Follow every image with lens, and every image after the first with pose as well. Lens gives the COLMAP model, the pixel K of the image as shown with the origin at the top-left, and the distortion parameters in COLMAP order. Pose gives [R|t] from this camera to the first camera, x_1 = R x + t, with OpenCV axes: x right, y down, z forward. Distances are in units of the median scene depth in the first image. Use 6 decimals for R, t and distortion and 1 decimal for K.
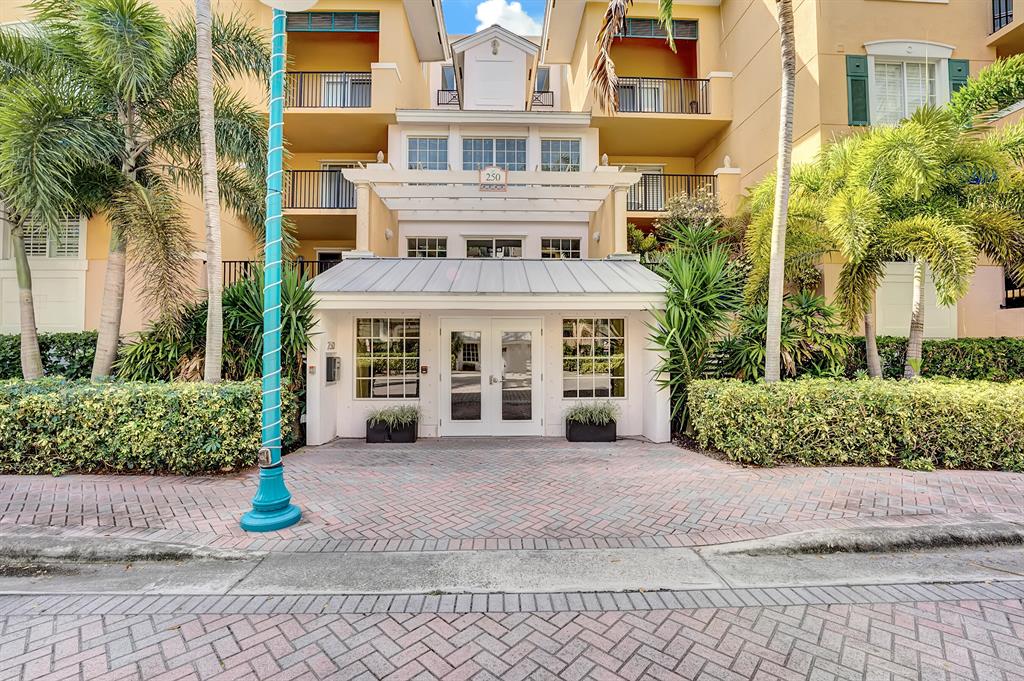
lens RADIAL K [[430.2, 0, 508.1], [0, 430.2, 331.7], [0, 0, 1]] dist [-0.024004, 0.000534]
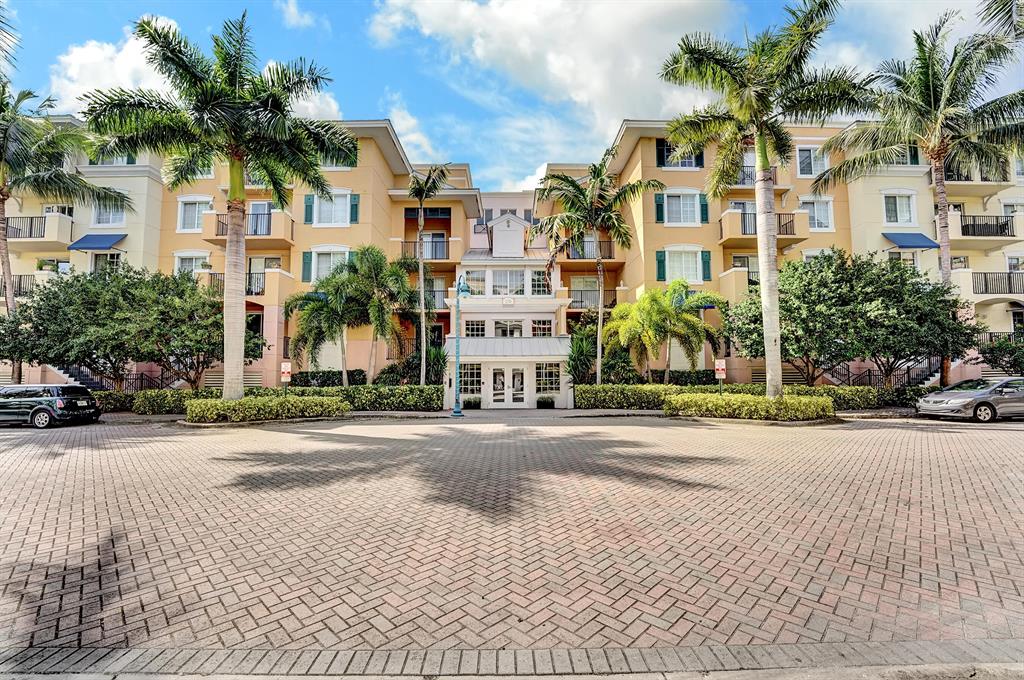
lens RADIAL K [[430.2, 0, 509.0], [0, 430.2, 333.2], [0, 0, 1]] dist [-0.024004, 0.000534]
pose [[0.999621, -0.006008, -0.026875, 0.038102], [0.004338, 0.998080, -0.061779, -0.053088], [0.027194, 0.061639, 0.997728, -1.638050]]
